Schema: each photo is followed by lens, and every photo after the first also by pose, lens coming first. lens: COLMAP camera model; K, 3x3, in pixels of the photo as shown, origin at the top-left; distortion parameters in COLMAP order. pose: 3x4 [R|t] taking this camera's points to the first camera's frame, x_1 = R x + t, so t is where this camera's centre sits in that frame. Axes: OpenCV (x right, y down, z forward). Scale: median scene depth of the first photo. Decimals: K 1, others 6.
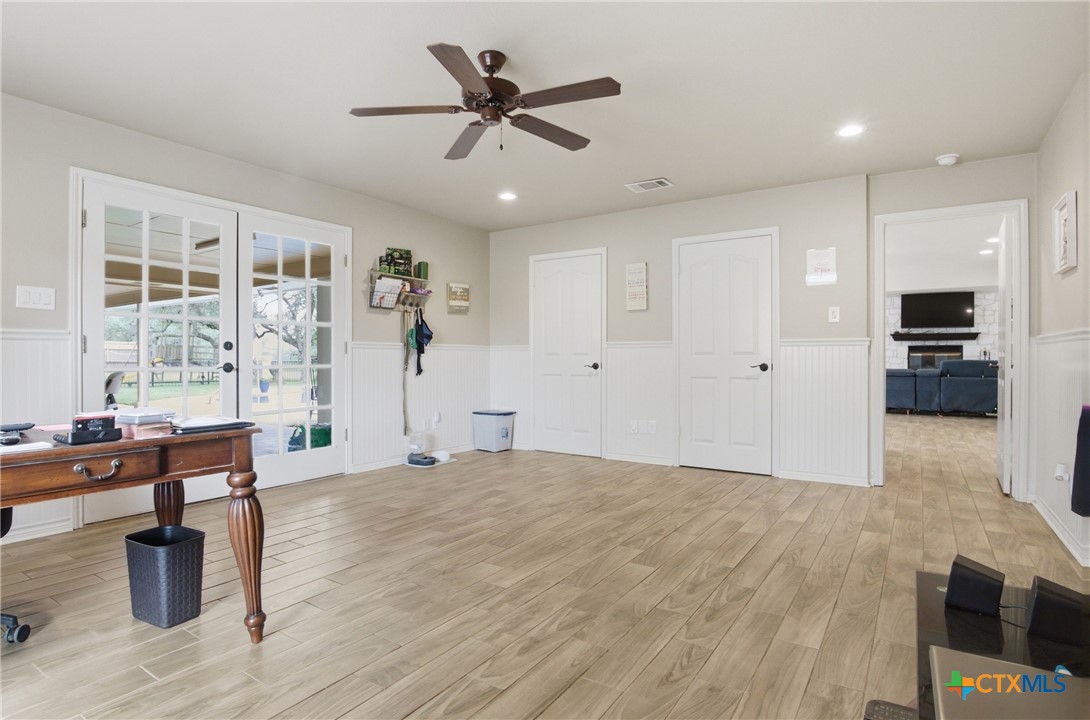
lens RADIAL K [[571.9, 0, 542.1], [0, 571.9, 357.5], [0, 0, 1]] dist [-0.017112, 0.000967]
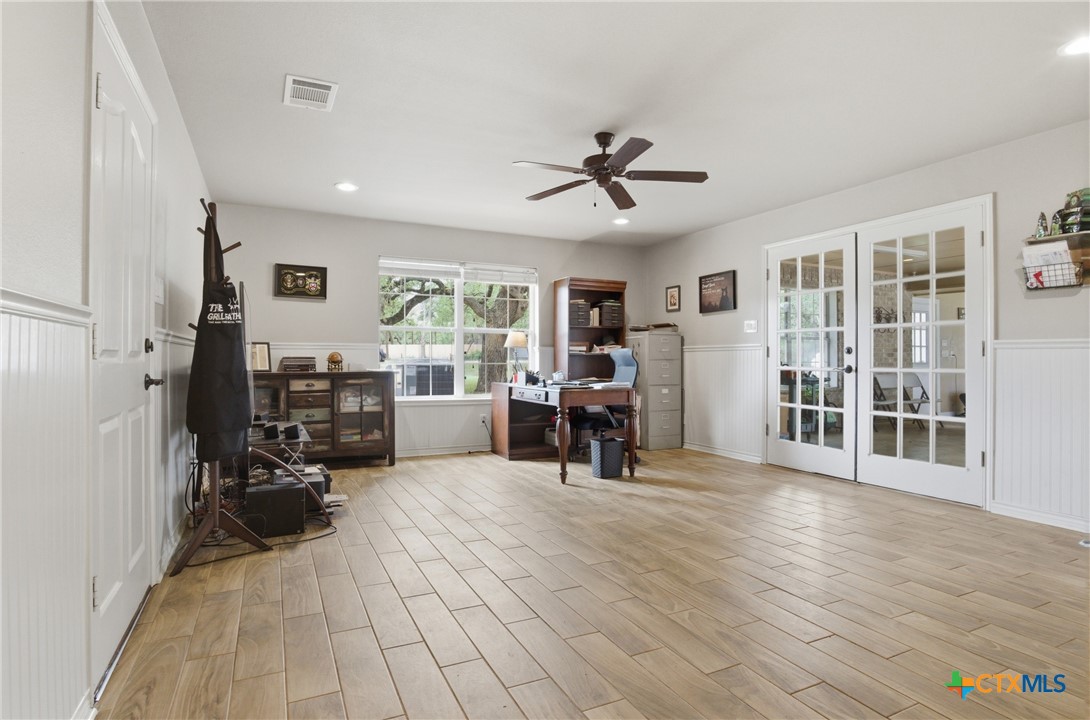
lens RADIAL K [[571.9, 0, 542.1], [0, 571.9, 357.5], [0, 0, 1]] dist [-0.017112, 0.000967]
pose [[-0.505785, -0.004970, -0.862645, 0.779210], [-0.005642, 0.999981, -0.002454, 0.000618], [0.862641, 0.003626, -0.505803, 1.066392]]
